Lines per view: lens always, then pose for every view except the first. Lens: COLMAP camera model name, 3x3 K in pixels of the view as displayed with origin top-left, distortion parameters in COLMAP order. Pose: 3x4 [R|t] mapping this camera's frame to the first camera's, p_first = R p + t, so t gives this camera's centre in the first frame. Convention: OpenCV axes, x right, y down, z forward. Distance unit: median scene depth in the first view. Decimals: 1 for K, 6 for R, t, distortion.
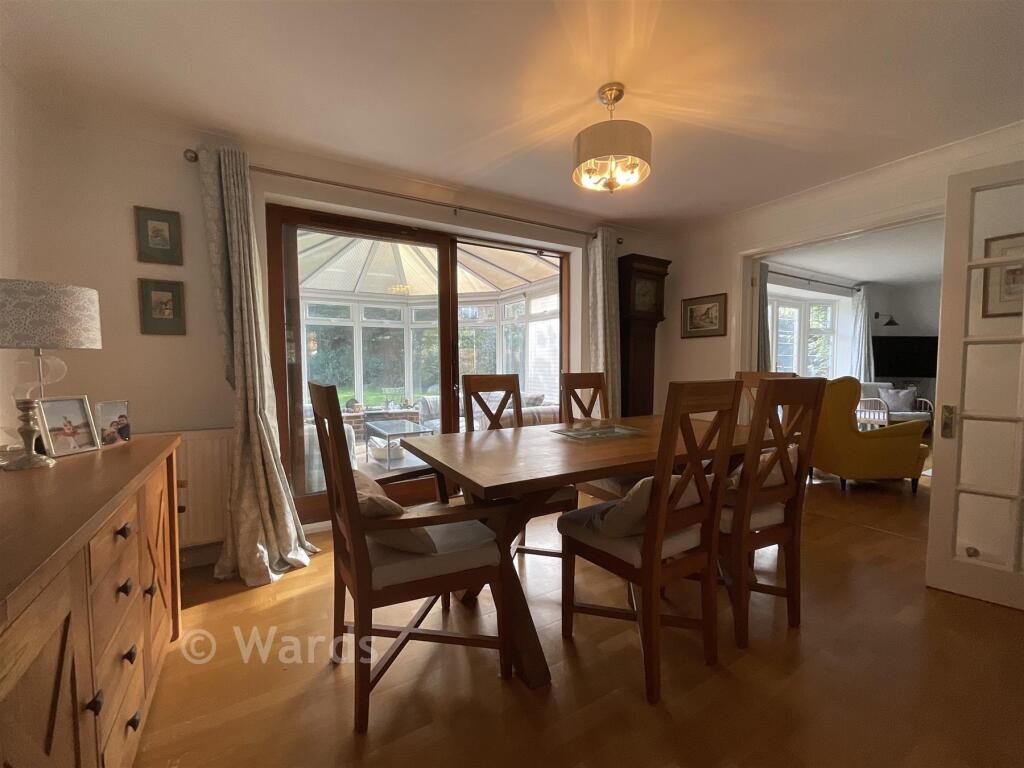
lens RADIAL K [[416.6, 0, 508.7], [0, 416.6, 383.4], [0, 0, 1]] dist [-0.010059, -0.000118]
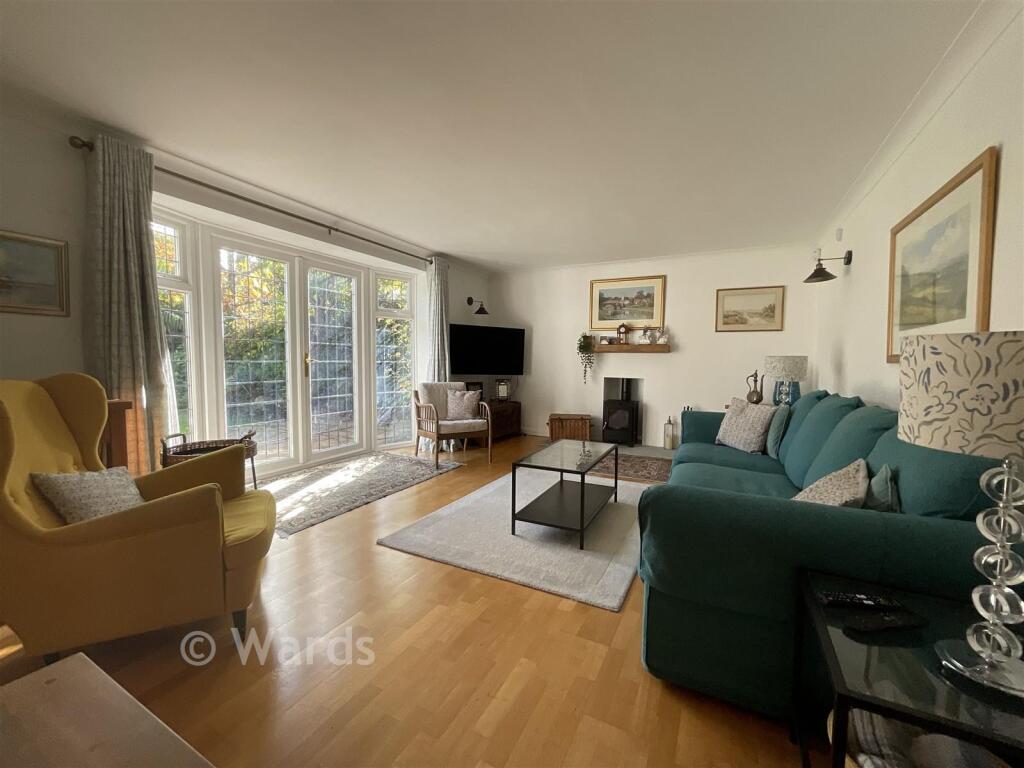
lens RADIAL K [[416.6, 0, 510.2], [0, 416.6, 384.3], [0, 0, 1]] dist [-0.010059, -0.000118]
pose [[0.848181, -0.015561, 0.529478, 0.560720], [0.012230, 0.999877, 0.009794, -0.004139], [-0.529565, -0.001832, 0.848267, 0.263952]]
